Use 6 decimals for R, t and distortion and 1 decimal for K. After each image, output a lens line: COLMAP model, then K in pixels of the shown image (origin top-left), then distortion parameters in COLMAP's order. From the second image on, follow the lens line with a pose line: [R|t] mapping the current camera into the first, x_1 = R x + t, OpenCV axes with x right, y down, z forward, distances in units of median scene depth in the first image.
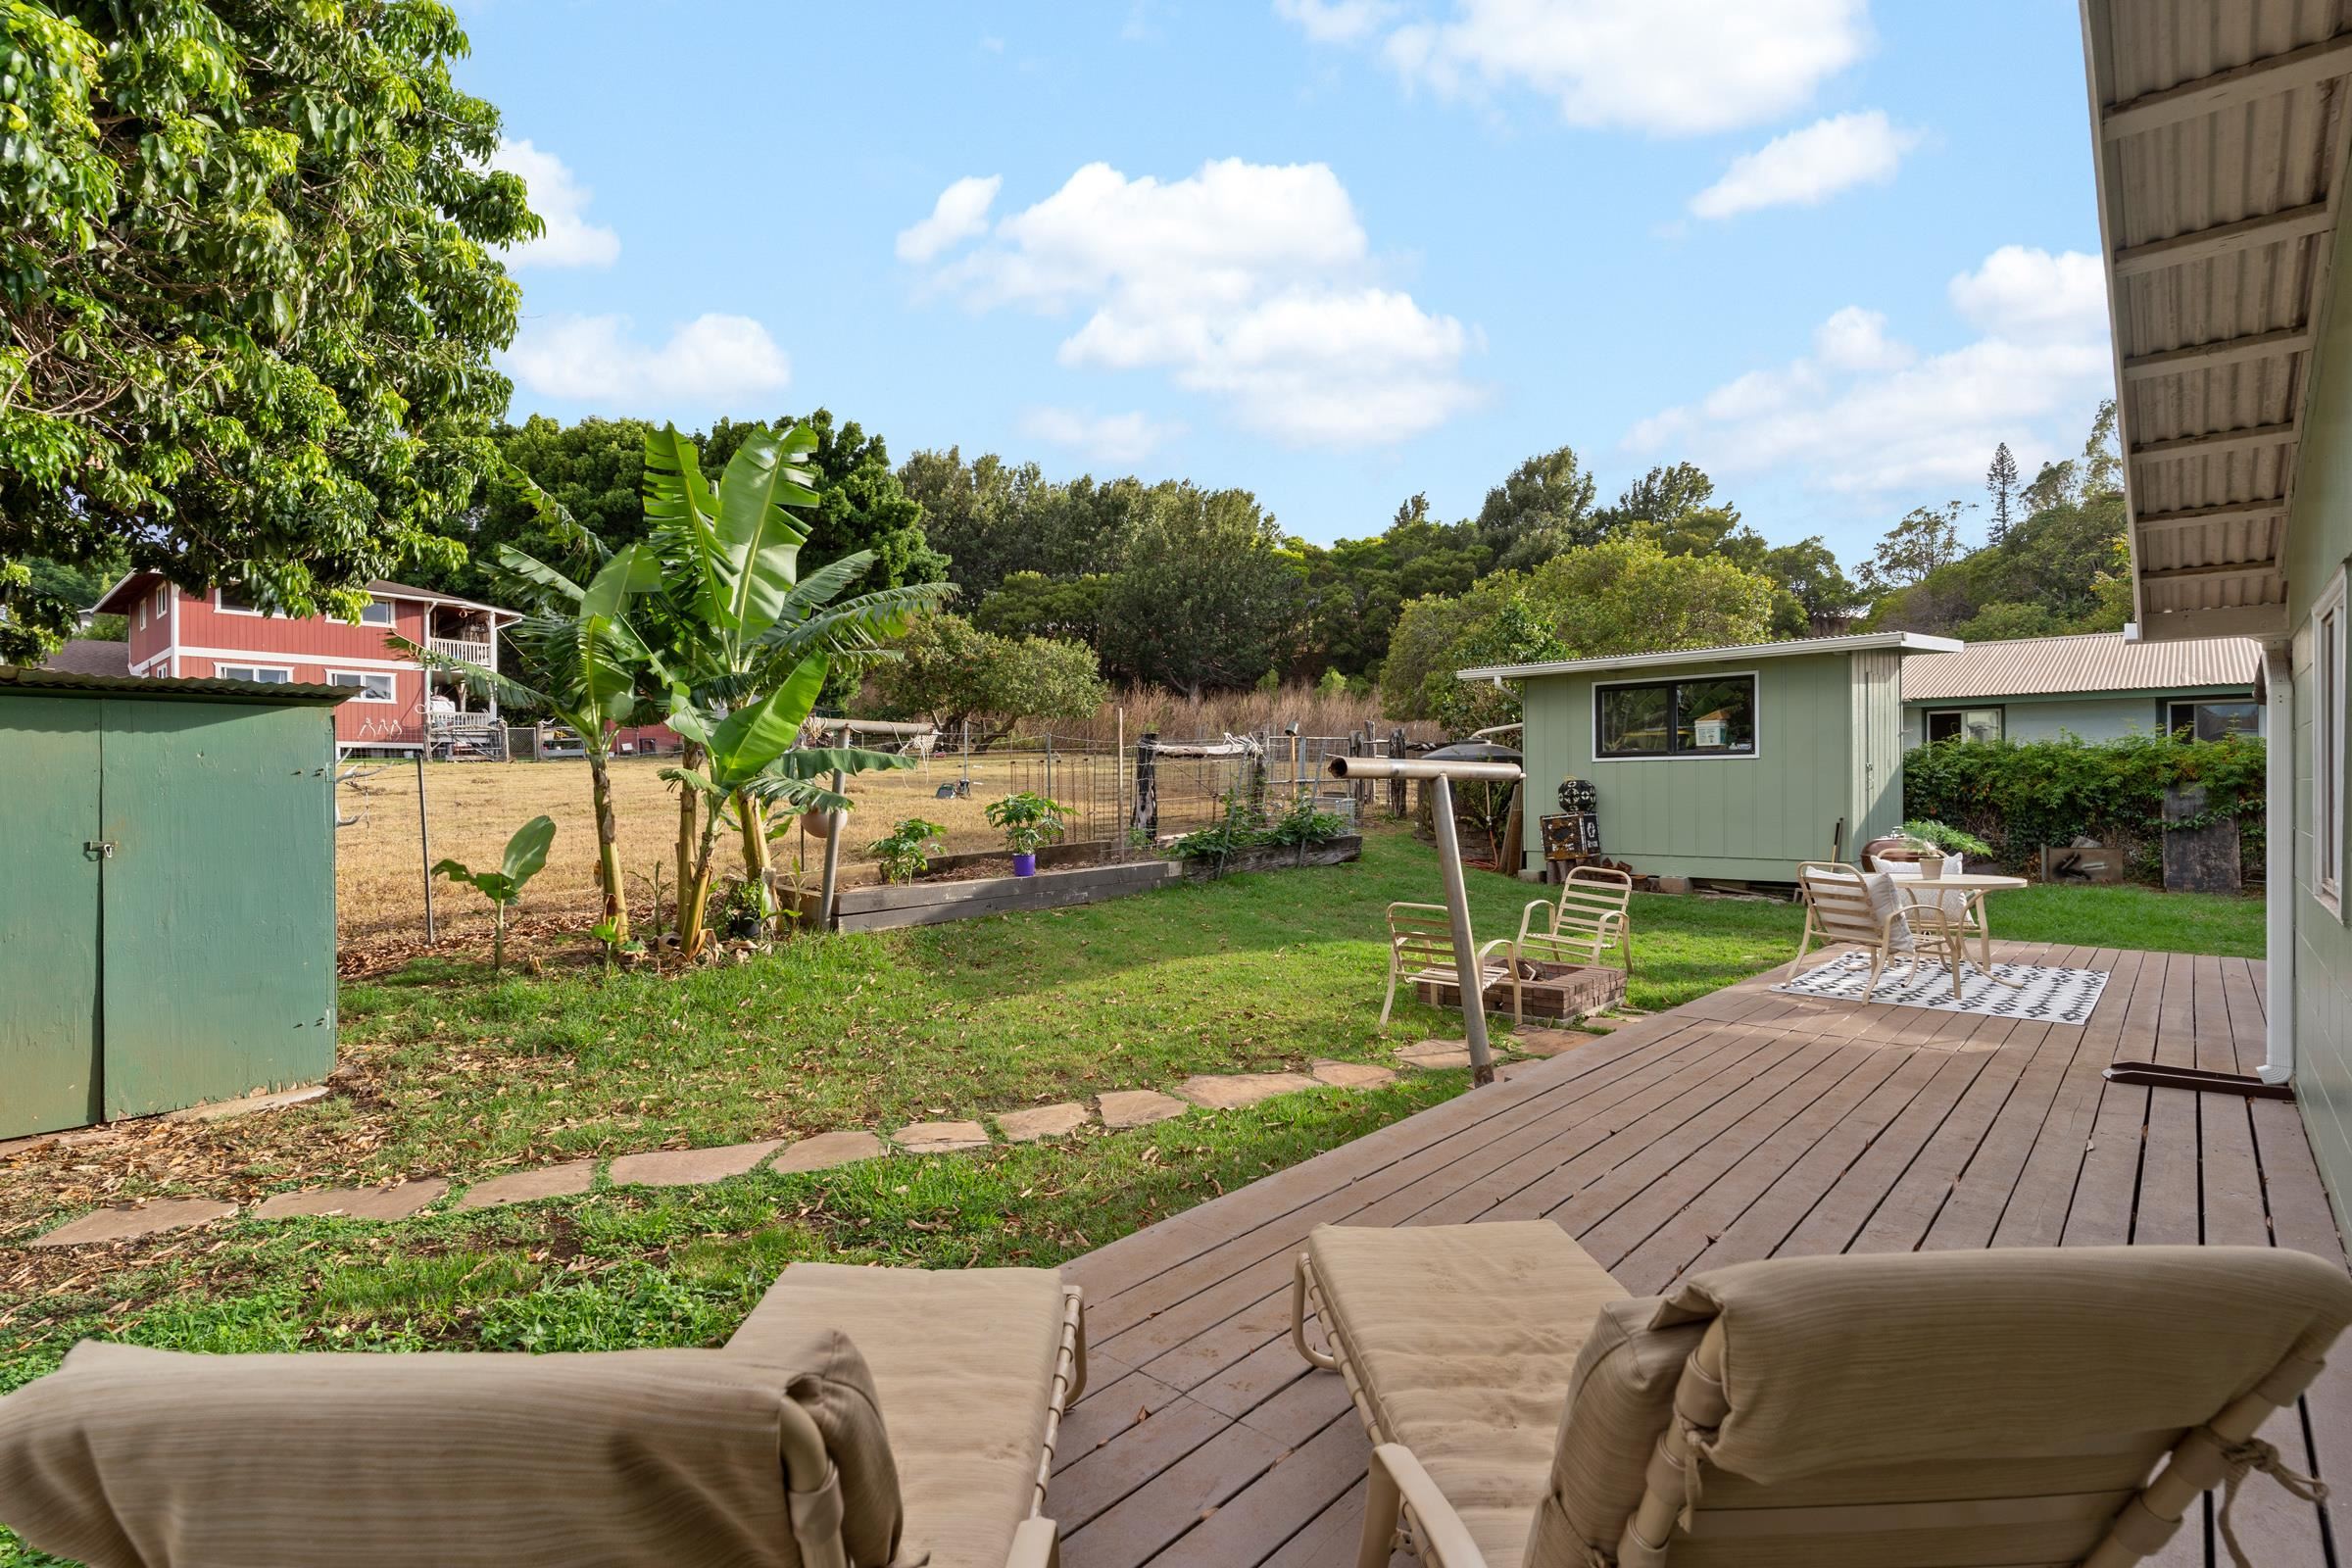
lens RADIAL K [[1128.0, 0, 1182.0], [0, 1128.0, 784.6], [0, 0, 1]] dist [0.003485, -0.000108]
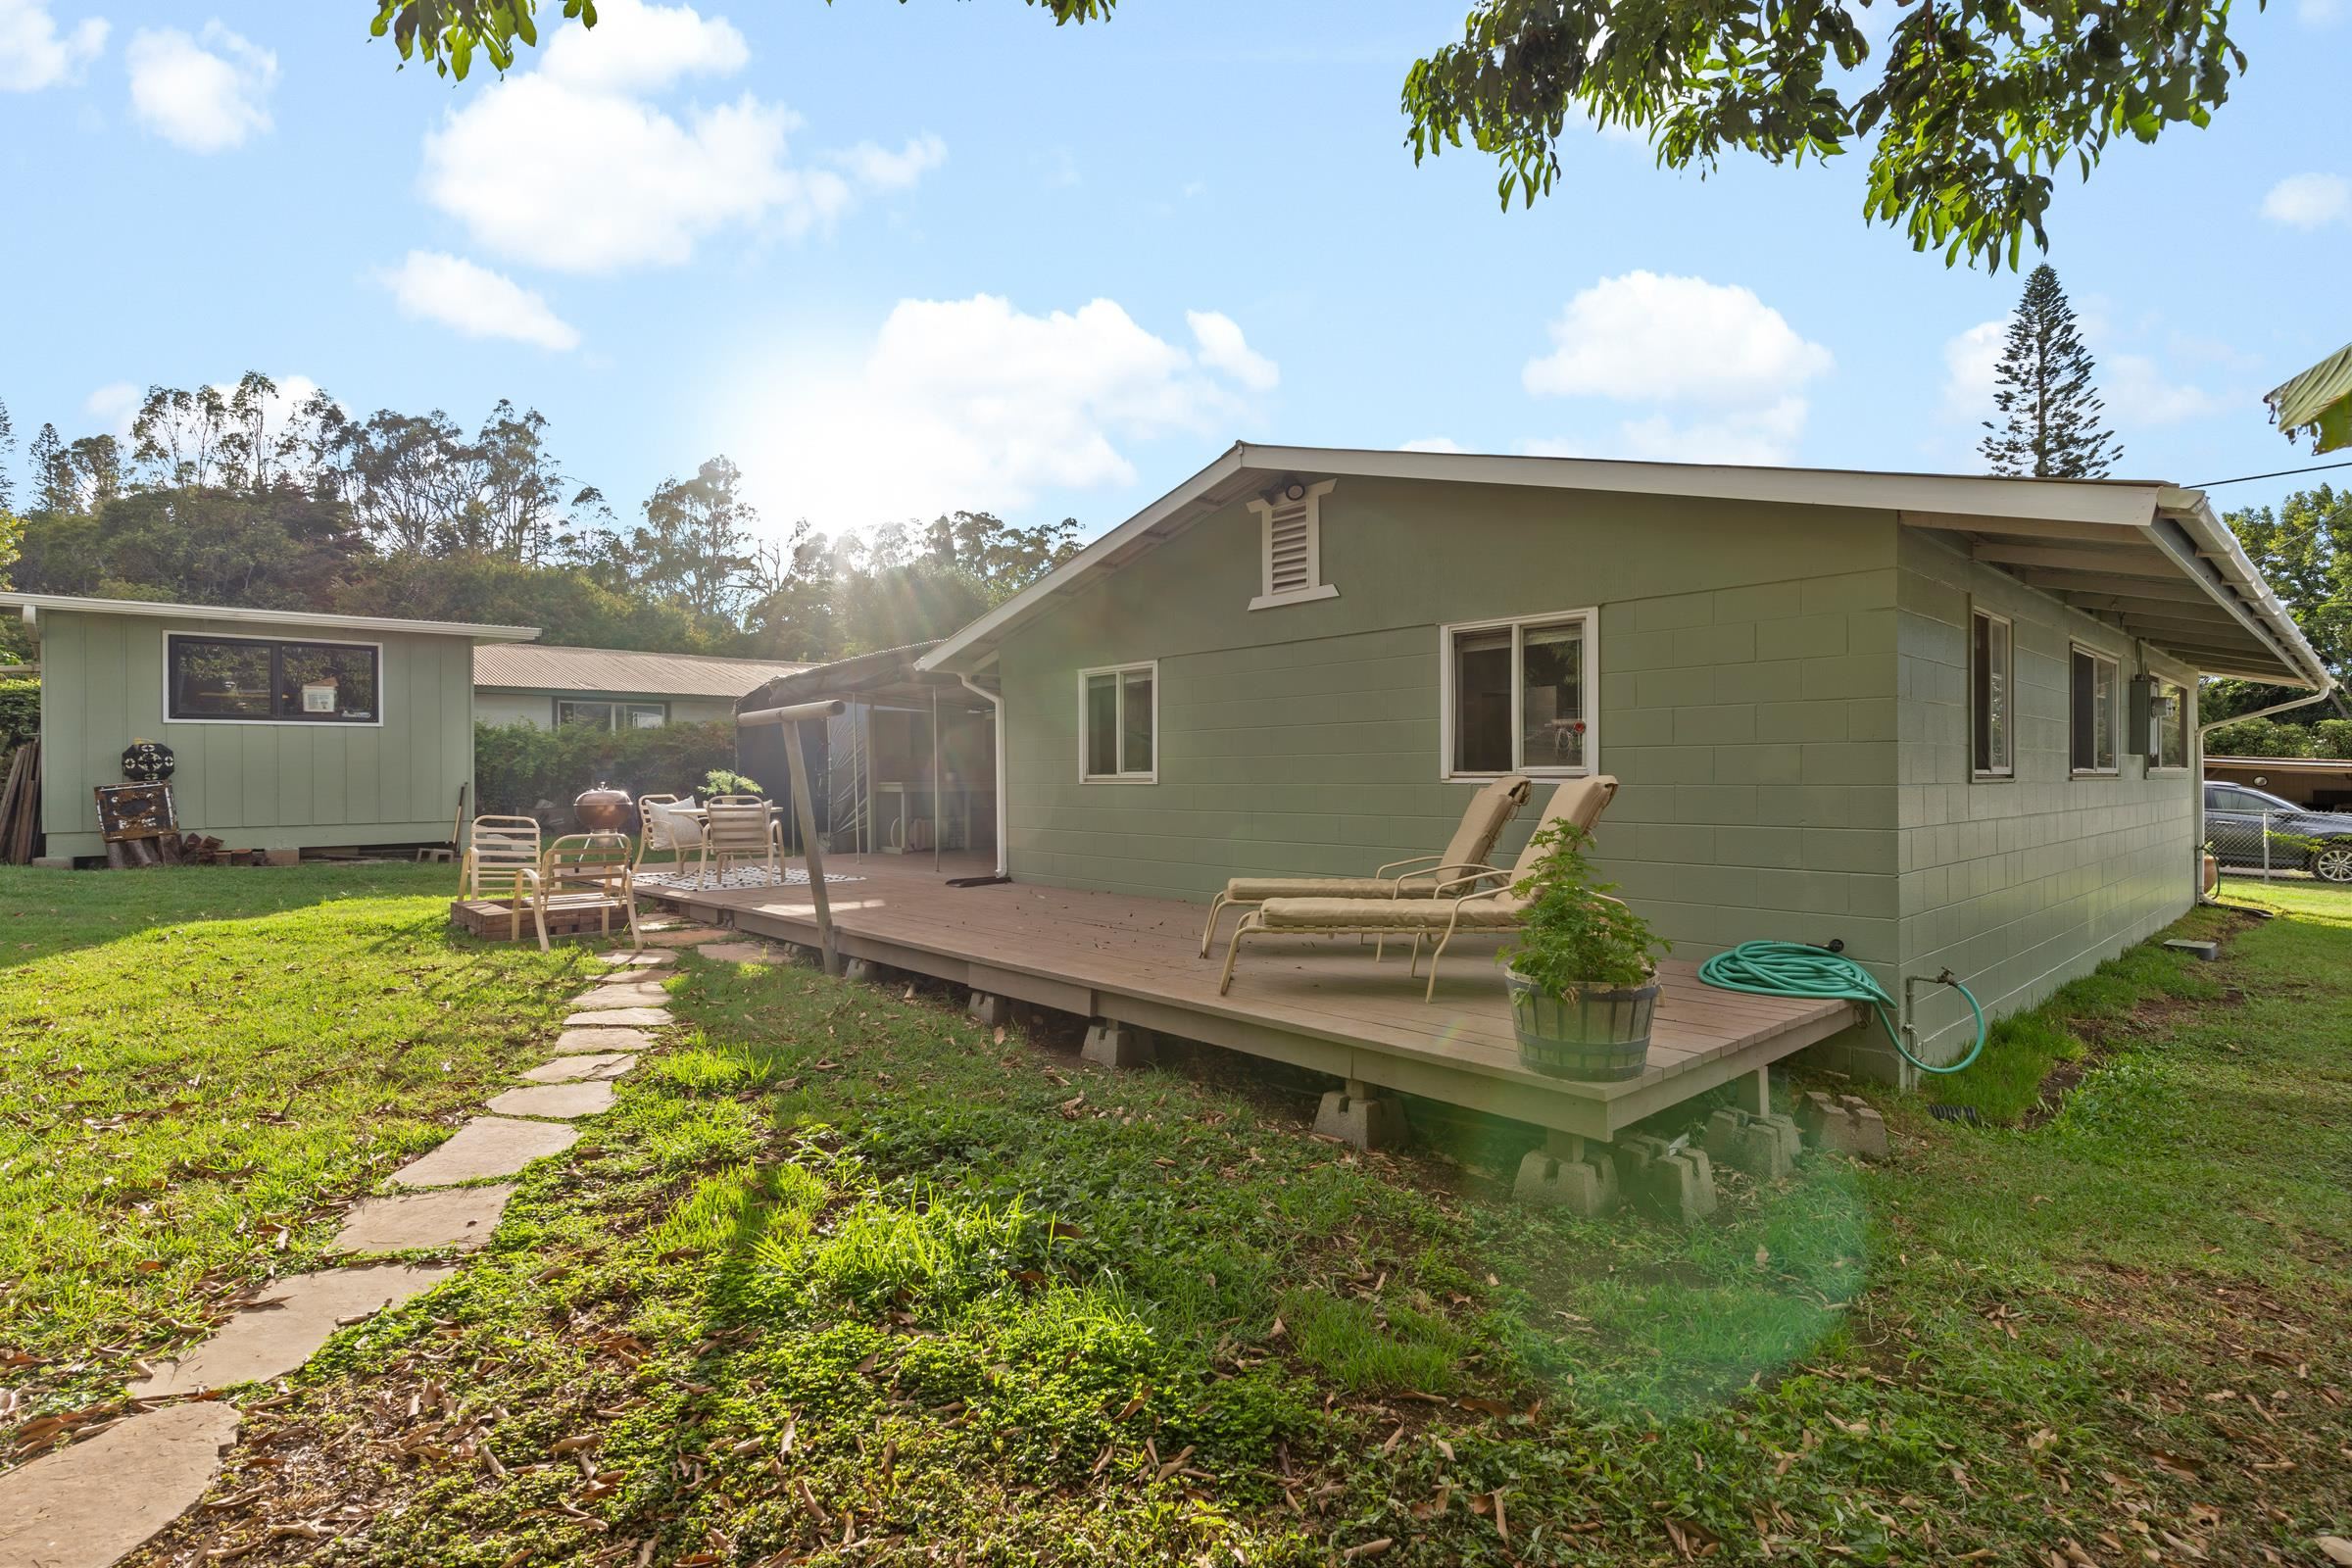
lens RADIAL K [[1128.0, 0, 1177.9], [0, 1128.0, 779.3], [0, 0, 1]] dist [0.003485, -0.000108]
pose [[0.097397, 0.000559, 0.995245, -0.084826], [0.004113, 0.999991, -0.000964, 0.005422], [-0.995237, 0.004188, 0.097394, 0.030915]]
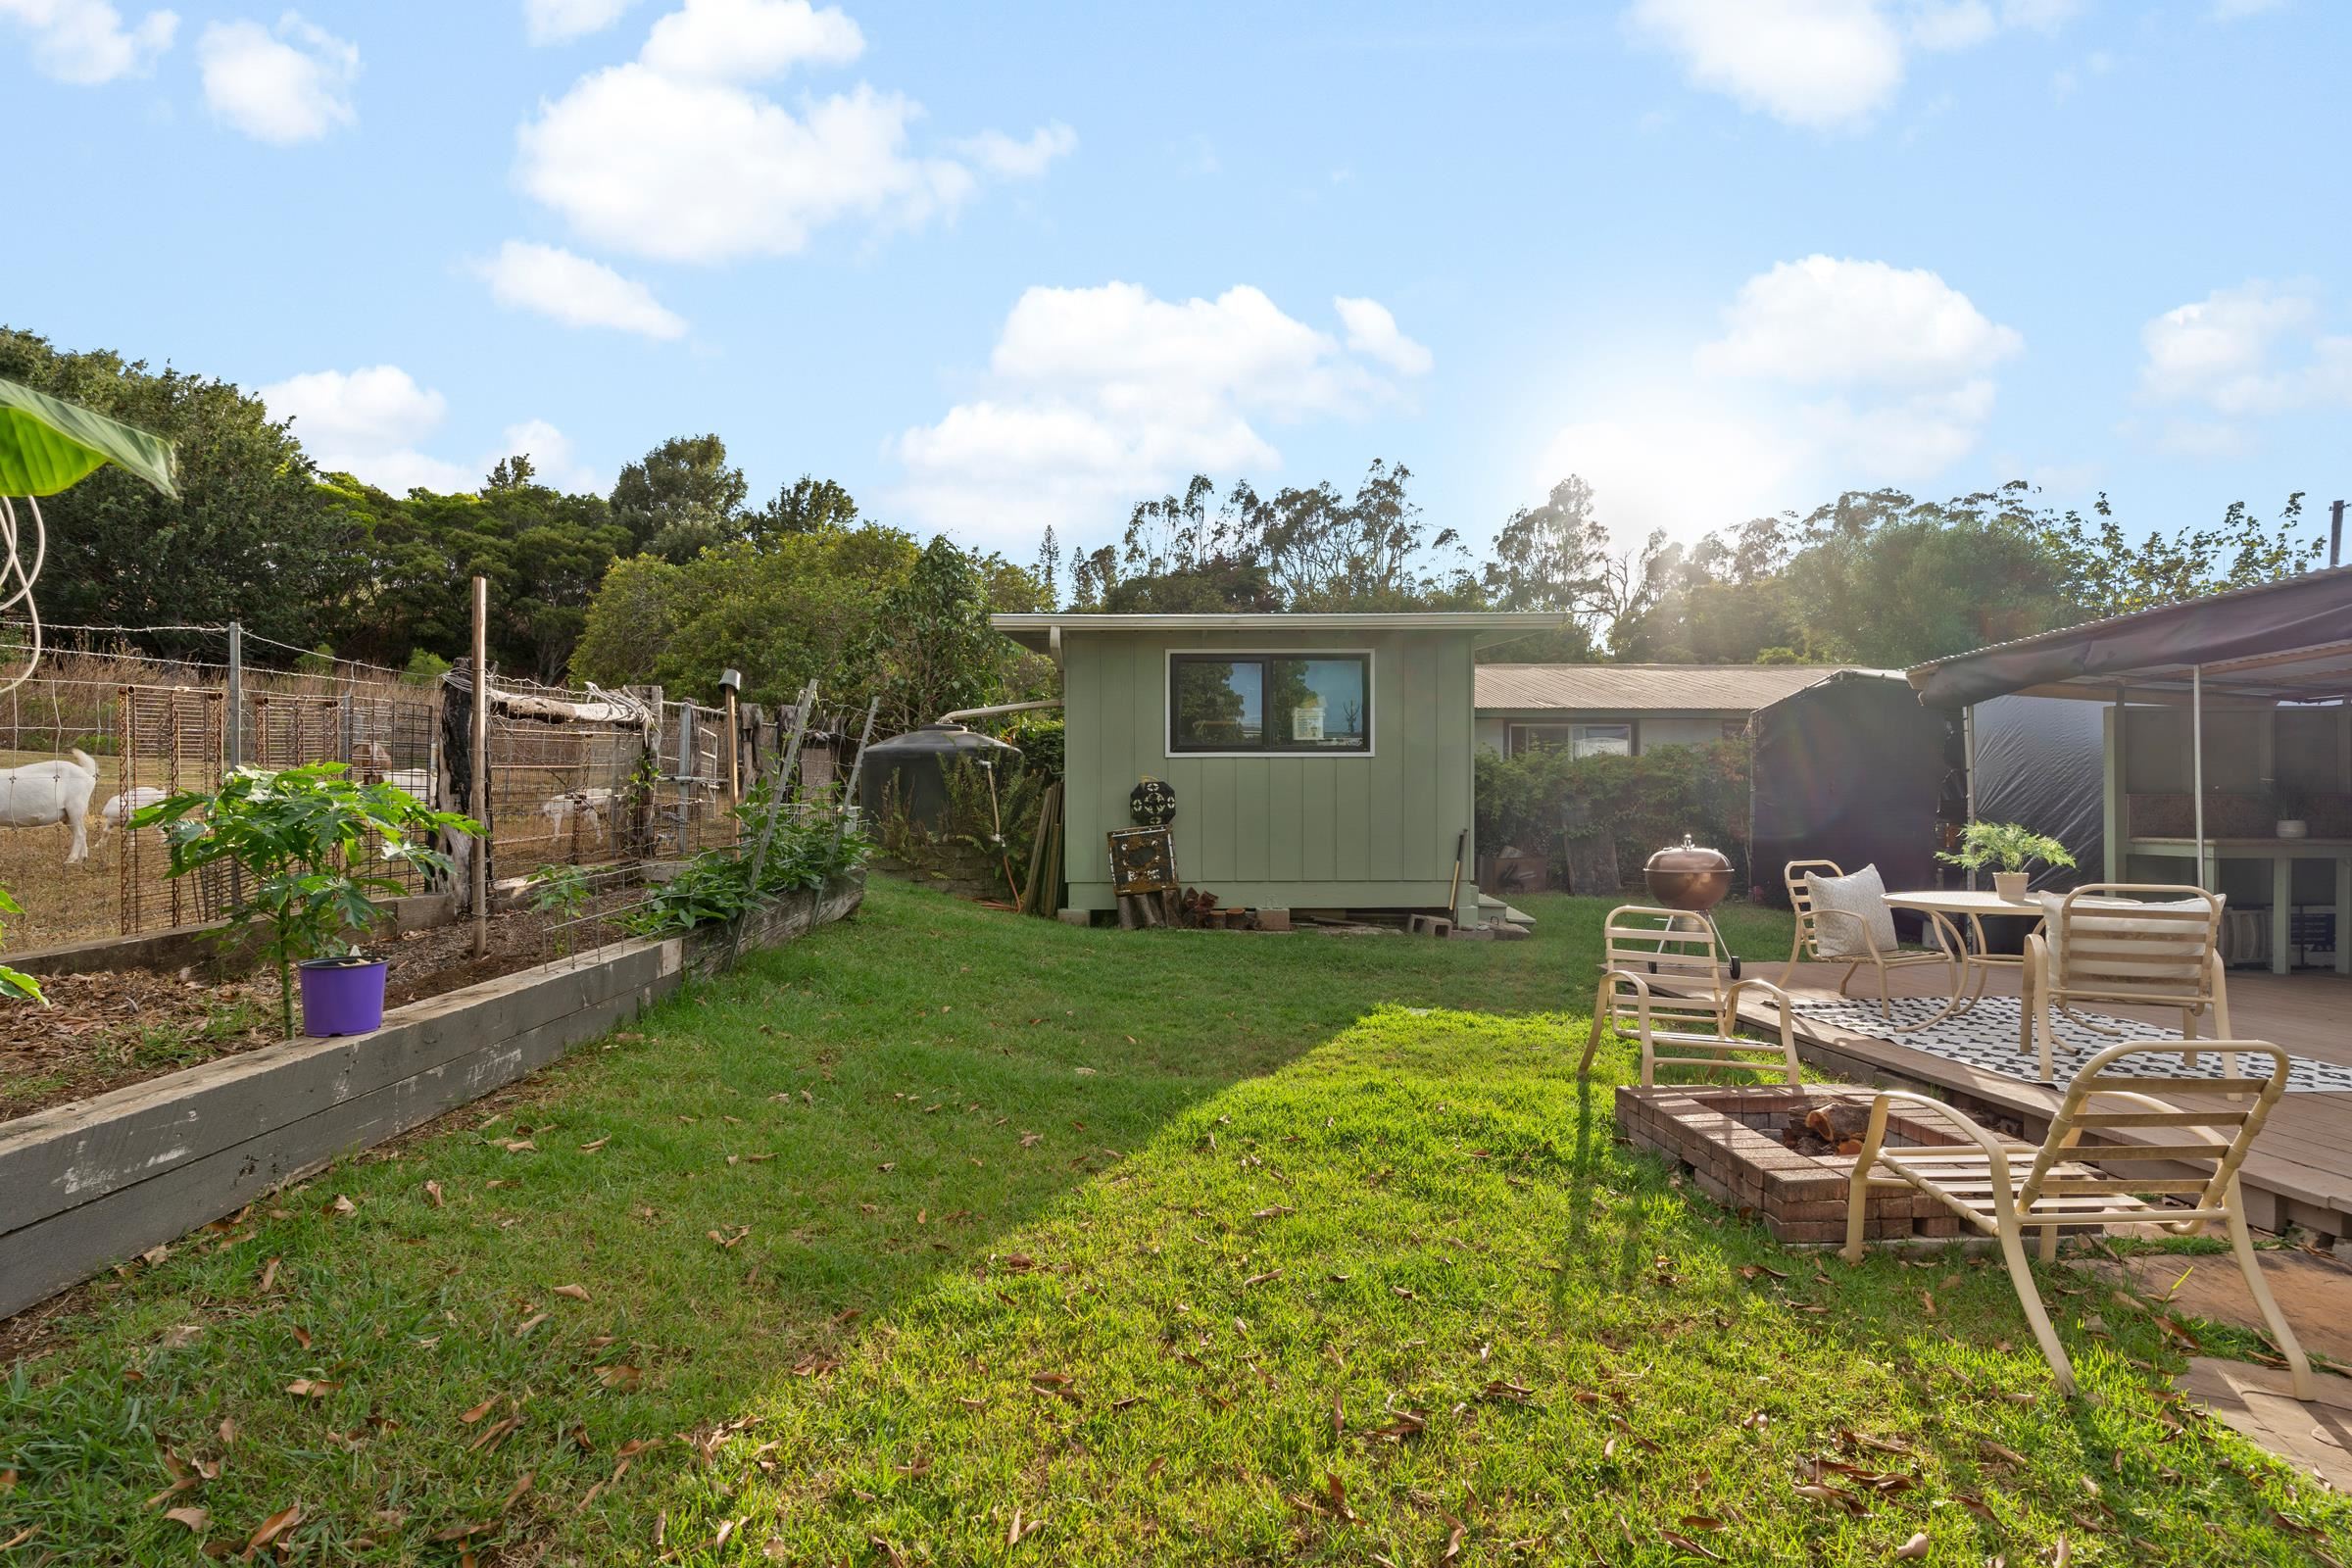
lens RADIAL K [[1128.0, 0, 1159.6], [0, 1128.0, 815.4], [0, 0, 1]] dist [0.003485, -0.000108]
pose [[0.723856, 0.000619, 0.689951, -0.029595], [-0.004043, 0.999986, 0.003345, 0.003078], [-0.689939, -0.005210, 0.723849, 0.096538]]
